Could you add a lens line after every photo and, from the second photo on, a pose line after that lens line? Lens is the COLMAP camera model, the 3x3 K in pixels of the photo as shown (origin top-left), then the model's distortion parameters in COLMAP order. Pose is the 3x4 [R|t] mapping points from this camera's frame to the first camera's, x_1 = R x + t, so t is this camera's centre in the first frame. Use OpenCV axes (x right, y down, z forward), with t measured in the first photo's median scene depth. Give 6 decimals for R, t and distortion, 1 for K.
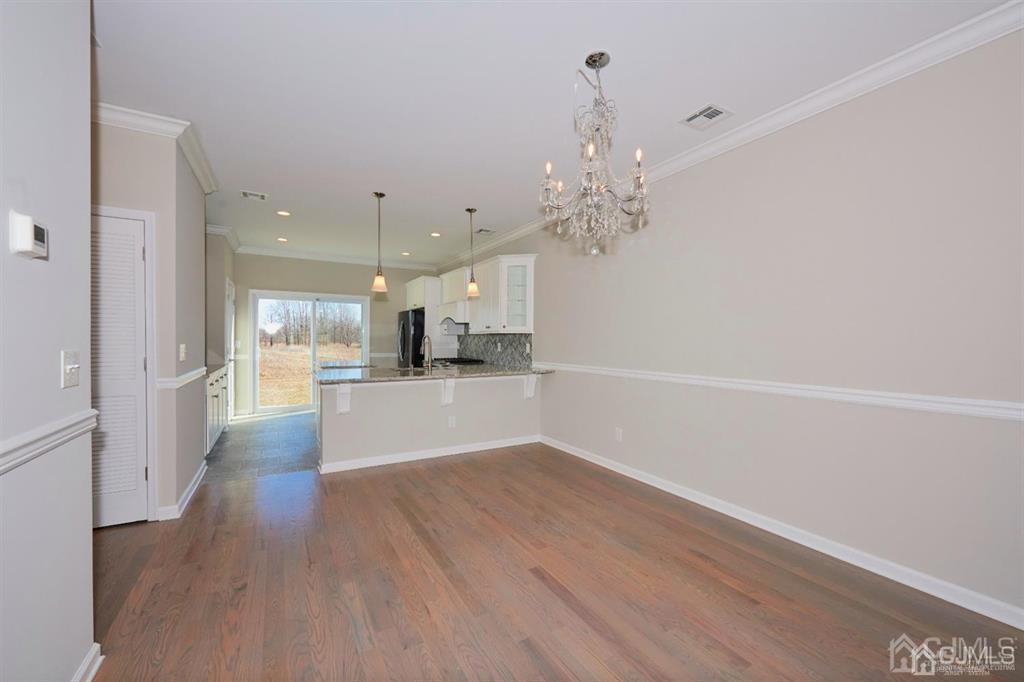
lens RADIAL K [[408.9, 0, 518.1], [0, 408.9, 346.9], [0, 0, 1]] dist [-0.004253, 0.000576]
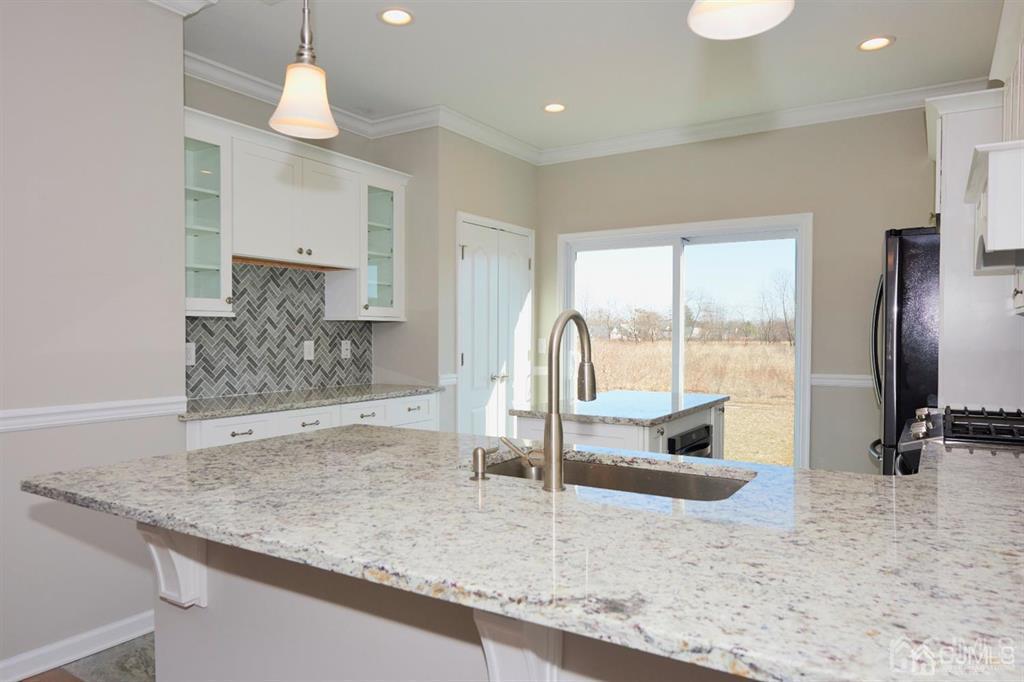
lens RADIAL K [[676.9, 0, 510.8], [0, 676.9, 346.6], [0, 0, 1]] dist [-0.000983, 0.003018]
pose [[0.455680, 0.009208, -0.890096, 0.049943], [-0.012731, 0.999912, 0.003827, -0.009070], [0.890053, 0.009588, 0.455757, 0.646461]]
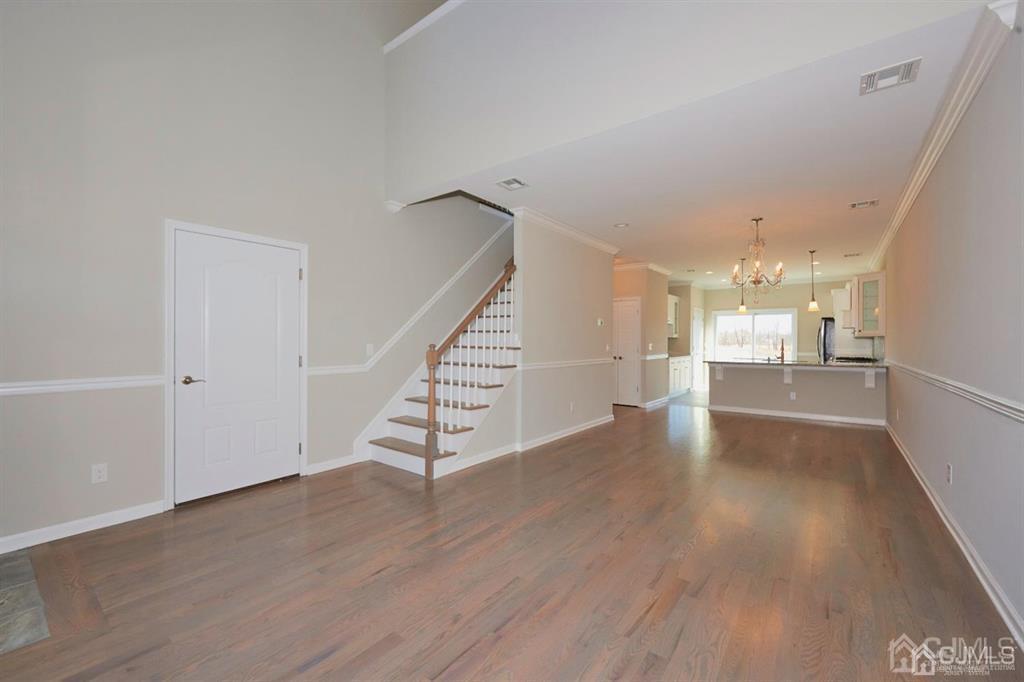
lens RADIAL K [[431.3, 0, 514.7], [0, 431.3, 341.7], [0, 0, 1]] dist [0.015880, 0.000093]
pose [[0.390297, -0.004606, -0.920677, 0.695688], [-0.014090, 0.999840, -0.010975, 0.012941], [0.920581, 0.017256, 0.390170, -0.440000]]
